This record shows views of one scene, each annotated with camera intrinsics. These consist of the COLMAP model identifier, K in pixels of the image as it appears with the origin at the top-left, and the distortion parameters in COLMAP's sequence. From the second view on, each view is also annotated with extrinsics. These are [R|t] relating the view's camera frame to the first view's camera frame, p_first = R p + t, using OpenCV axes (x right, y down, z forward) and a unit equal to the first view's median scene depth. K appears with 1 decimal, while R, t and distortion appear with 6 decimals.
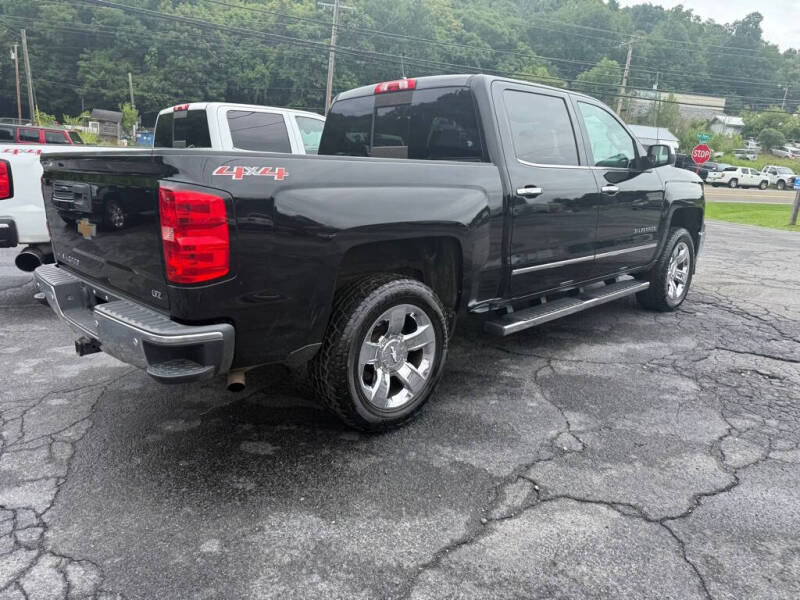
lens RADIAL K [[565.4, 0, 396.2], [0, 565.4, 295.7], [0, 0, 1]] dist [0.012620, -0.017387]
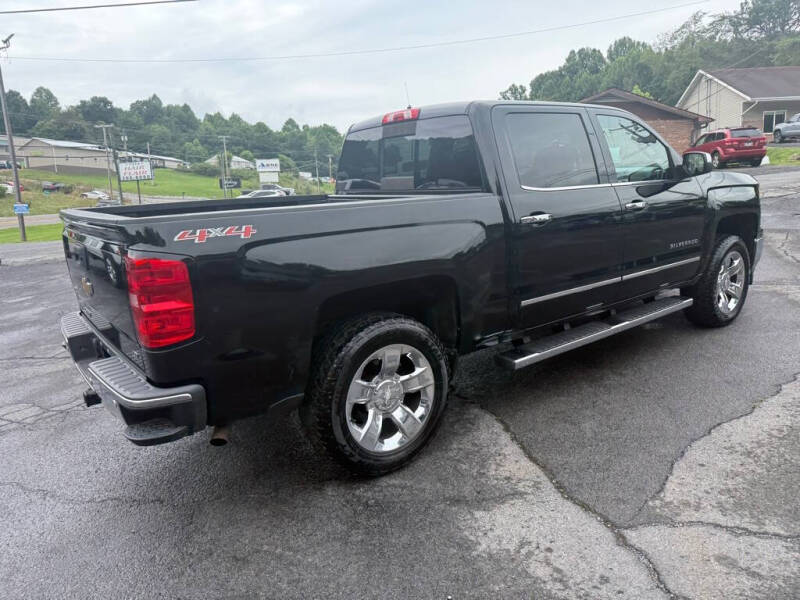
lens RADIAL K [[563.6, 0, 406.6], [0, 563.6, 303.8], [0, 0, 1]] dist [0.022215, -0.027821]
pose [[0.992027, -0.037080, -0.120447, 0.126795], [0.038056, 0.999259, 0.005812, -0.054591], [0.120142, -0.010349, 0.992703, 0.024442]]
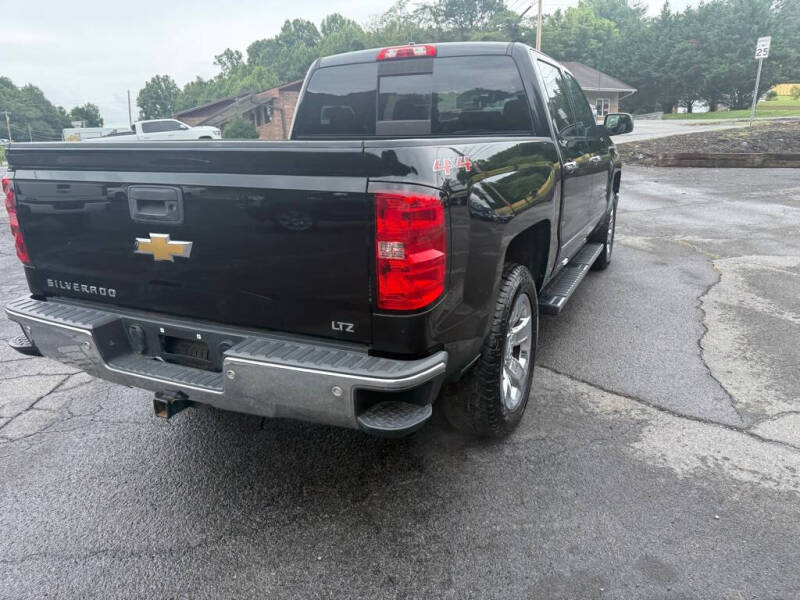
lens RADIAL K [[563.6, 0, 406.6], [0, 563.6, 303.8], [0, 0, 1]] dist [0.022215, -0.027821]
pose [[0.936291, -0.125880, 0.327892, -0.384175], [0.102961, 0.990924, 0.086419, -0.059654], [-0.335795, -0.047153, 0.940754, 0.156655]]
